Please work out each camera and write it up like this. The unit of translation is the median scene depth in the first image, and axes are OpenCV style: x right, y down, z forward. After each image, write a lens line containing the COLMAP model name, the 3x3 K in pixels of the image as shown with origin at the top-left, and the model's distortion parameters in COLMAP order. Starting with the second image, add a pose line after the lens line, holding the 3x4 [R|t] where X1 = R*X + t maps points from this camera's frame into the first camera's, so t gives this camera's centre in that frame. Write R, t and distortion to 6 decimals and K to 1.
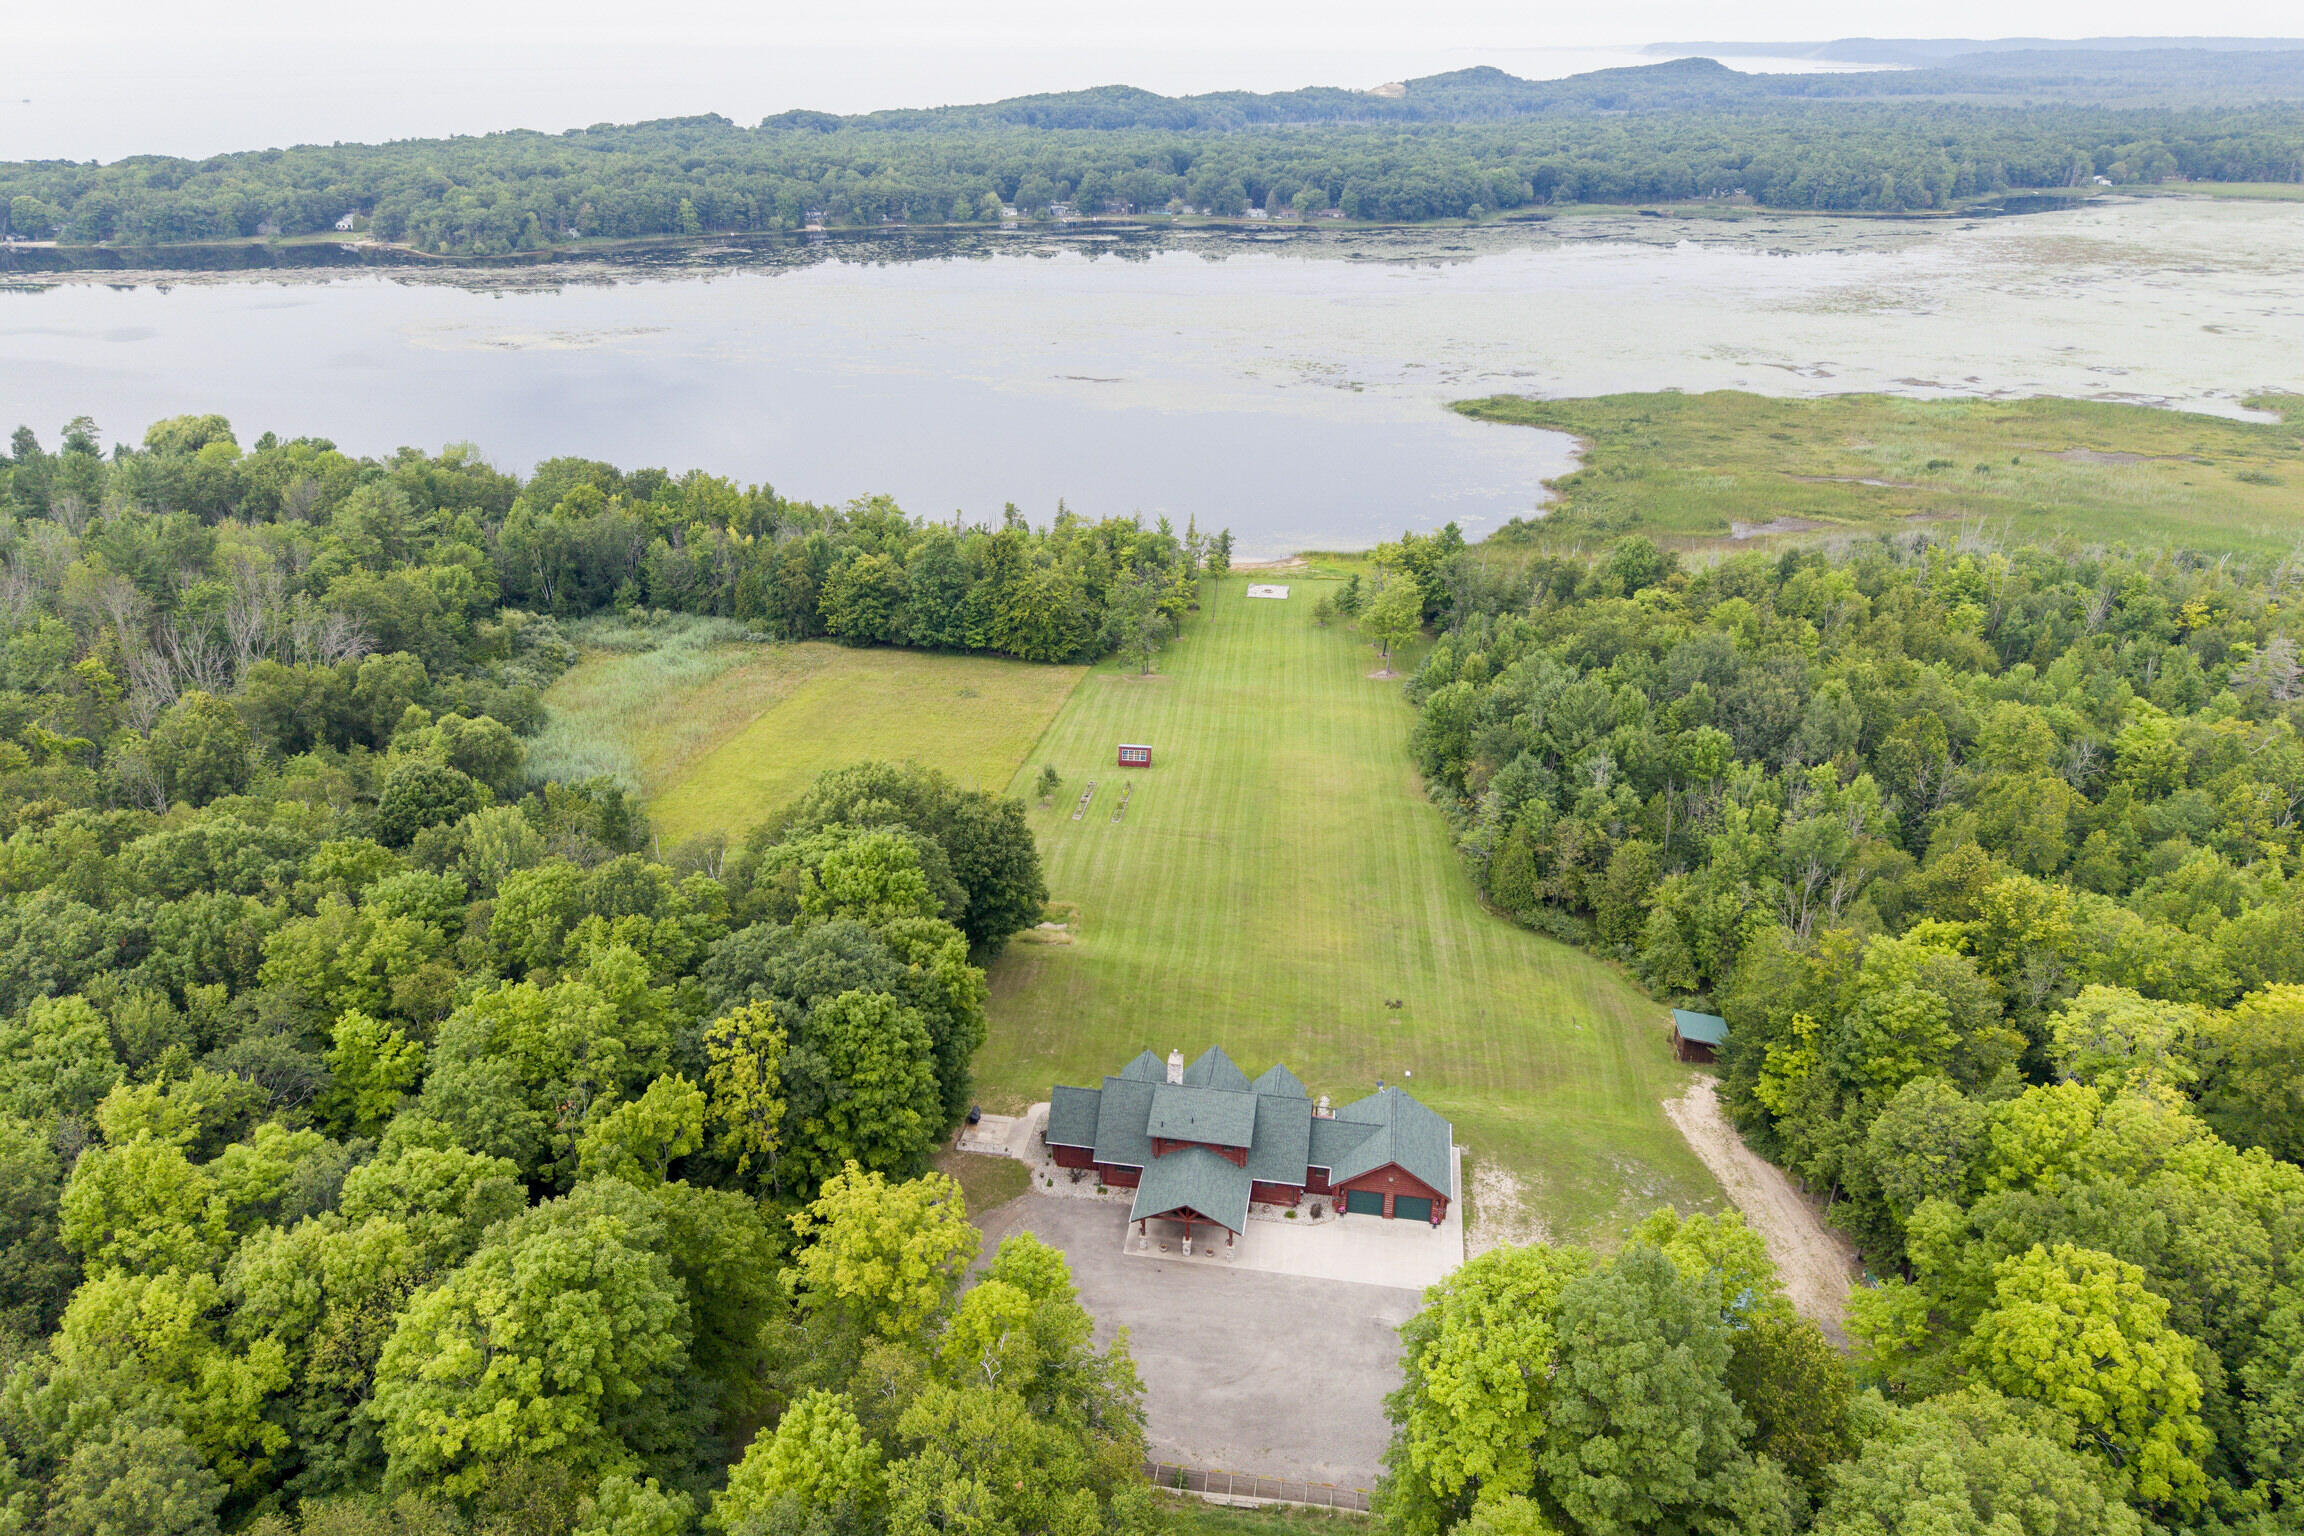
lens RADIAL K [[1539.8, 0, 1152.0], [0, 1539.8, 768.0], [0, 0, 1]] dist [0.021304, -0.022097]
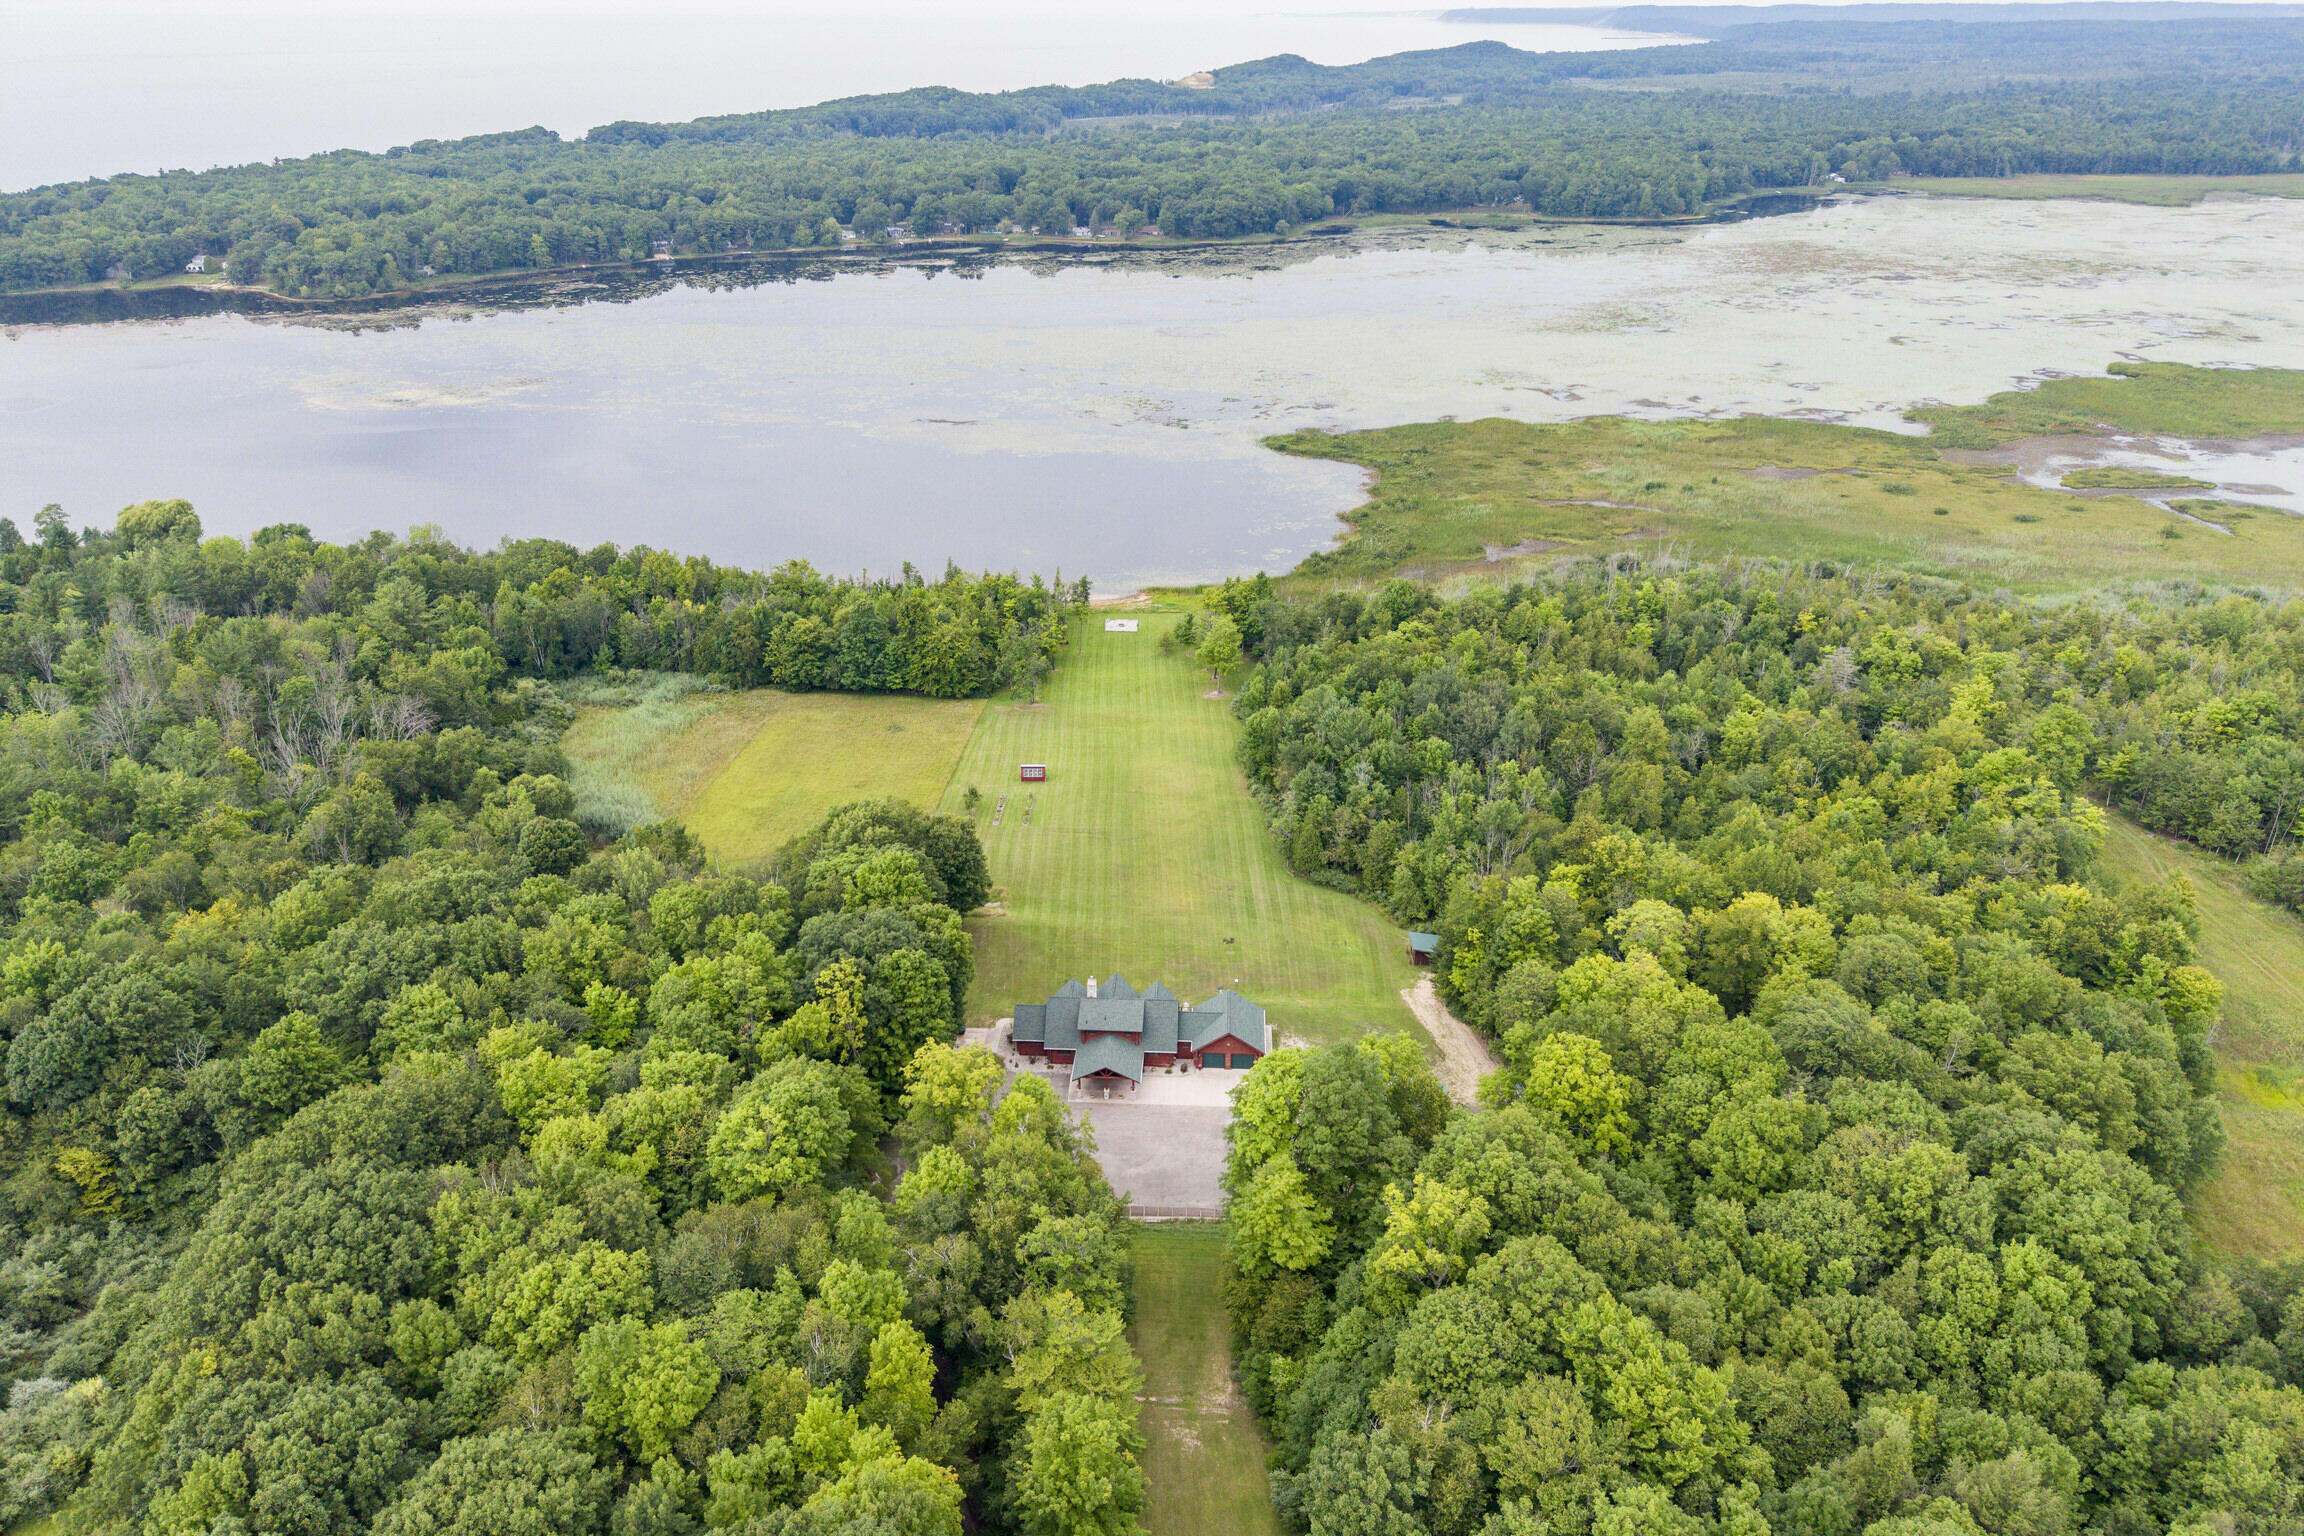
lens RADIAL K [[1531.7, 0, 1152.0], [0, 1531.7, 768.0], [0, 0, 1]] dist [0.030076, -0.035758]
pose [[0.993705, -0.053896, 0.098213, -0.017020], [0.051926, 0.998397, 0.022510, -0.016427], [-0.099269, -0.017268, 0.994911, -0.147832]]
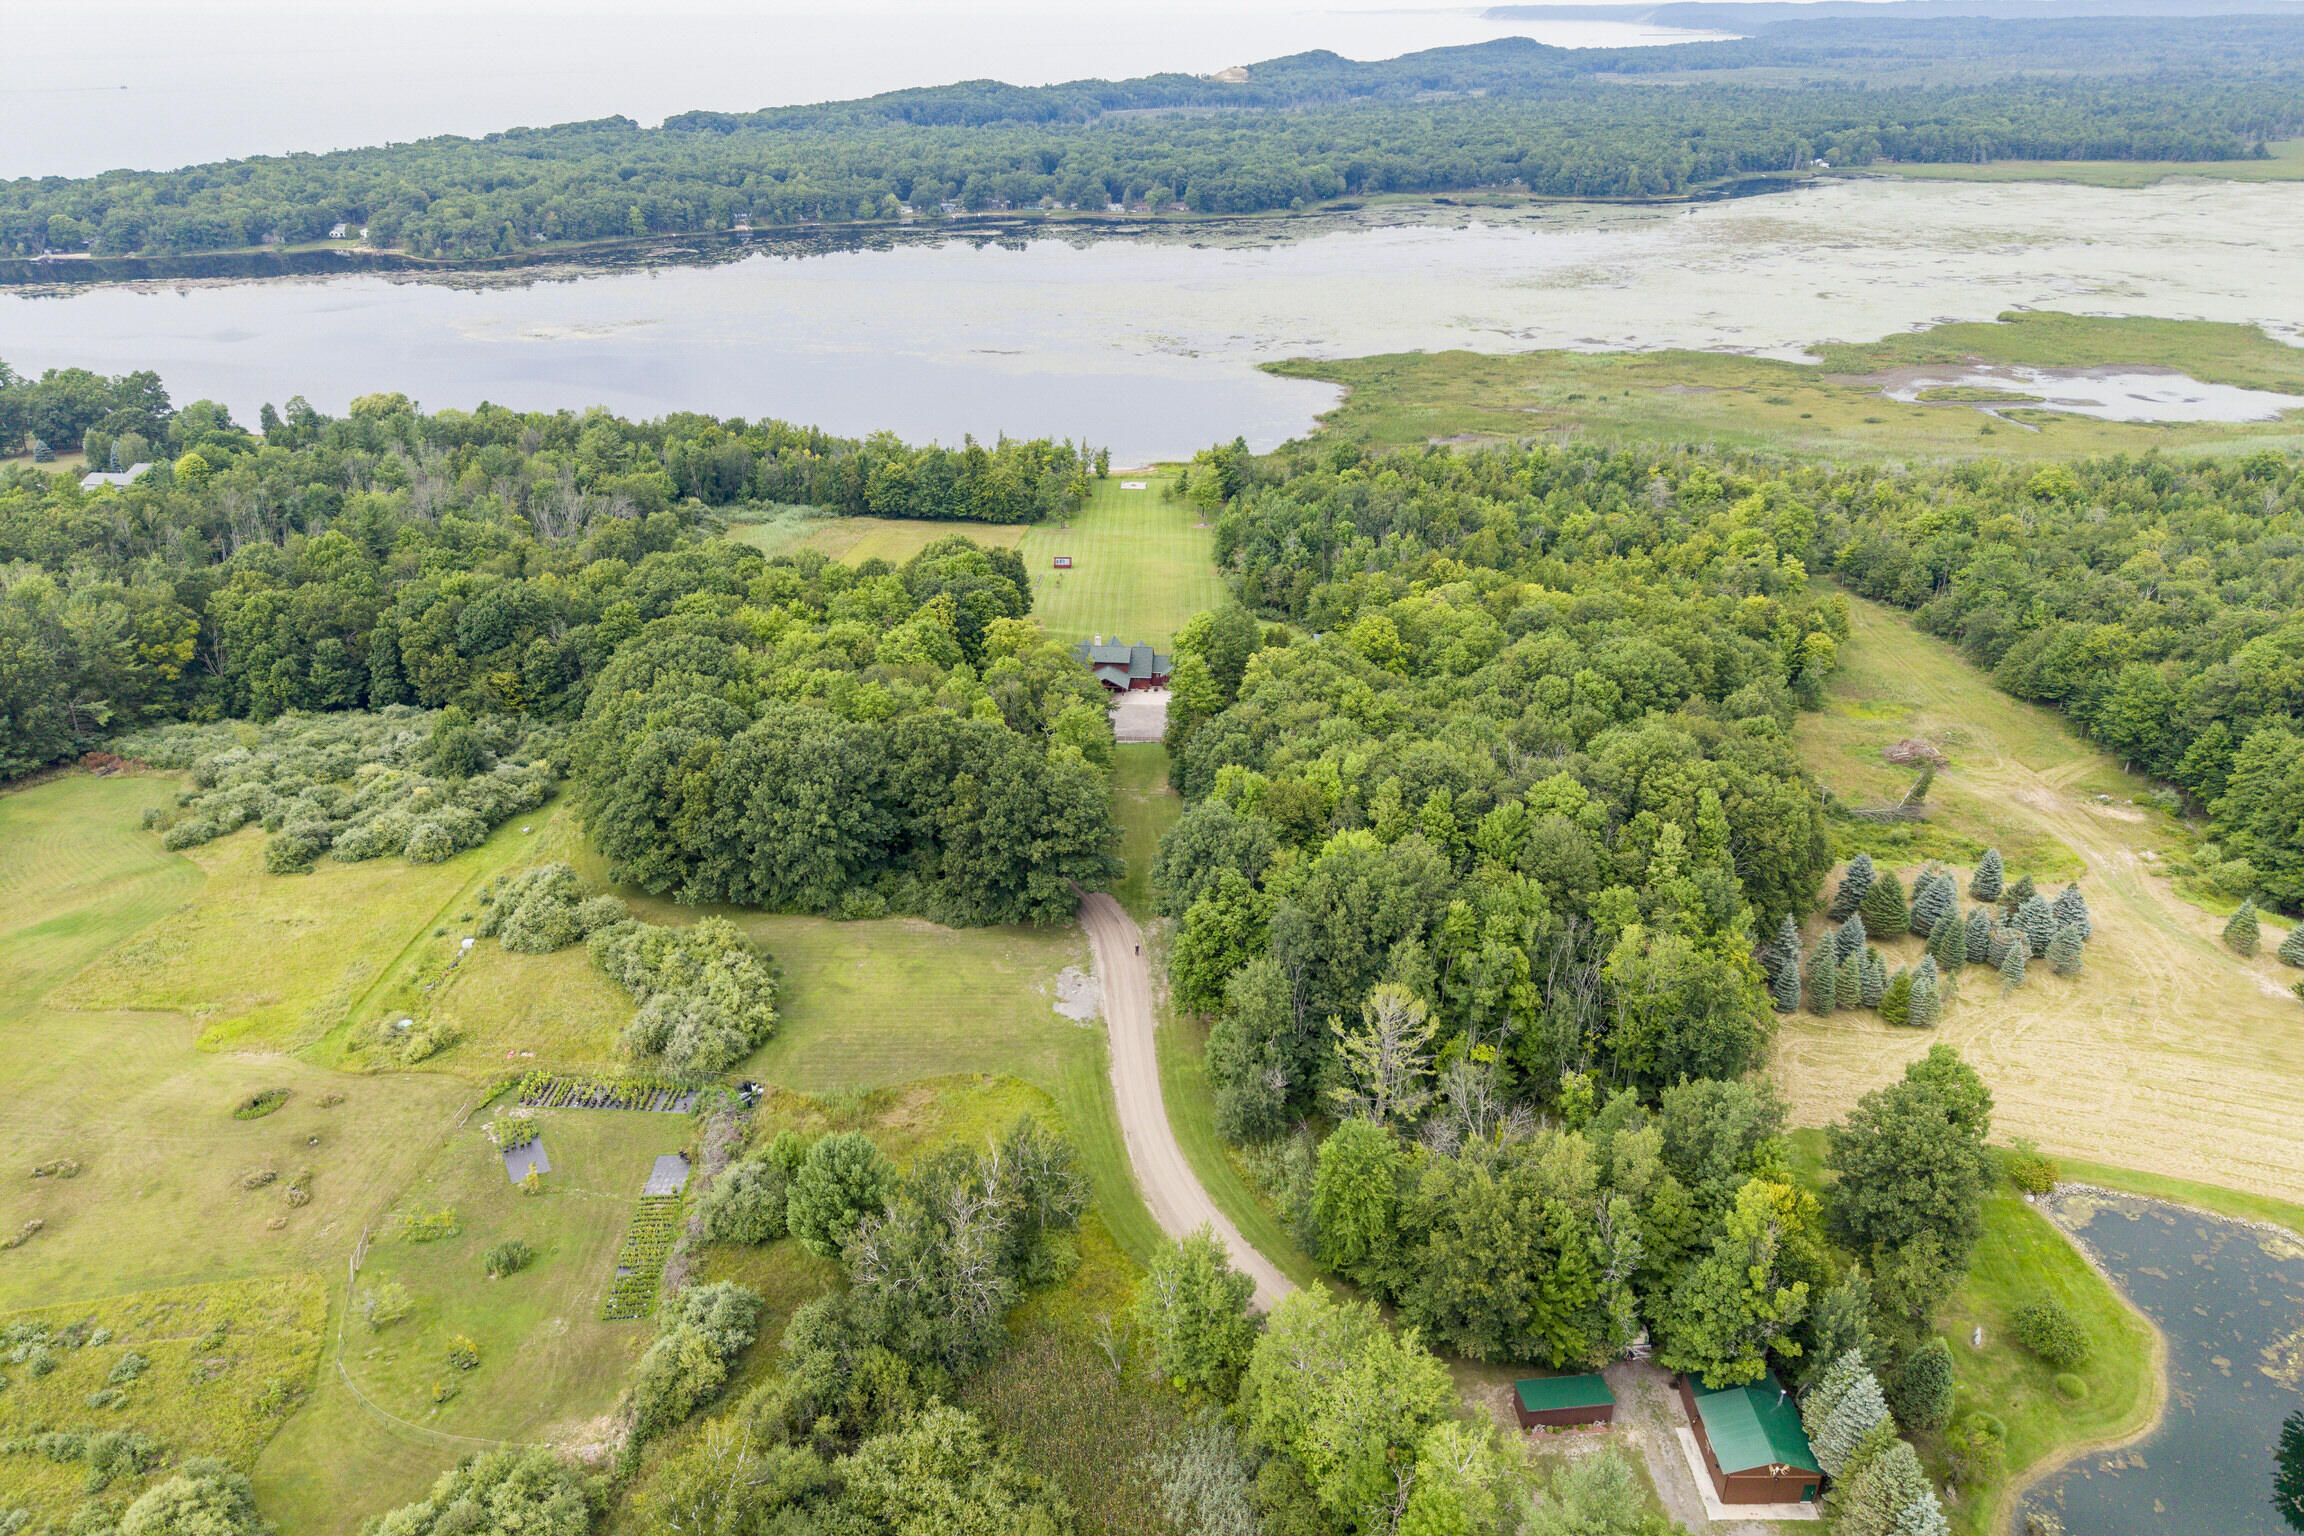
lens RADIAL K [[1531.7, 0, 1152.0], [0, 1531.7, 768.0], [0, 0, 1]] dist [0.030076, -0.035758]
pose [[0.996227, -0.043743, 0.074952, -0.023426], [0.042150, 0.998853, 0.022713, 0.090750], [-0.075860, -0.019468, 0.996928, -0.376077]]
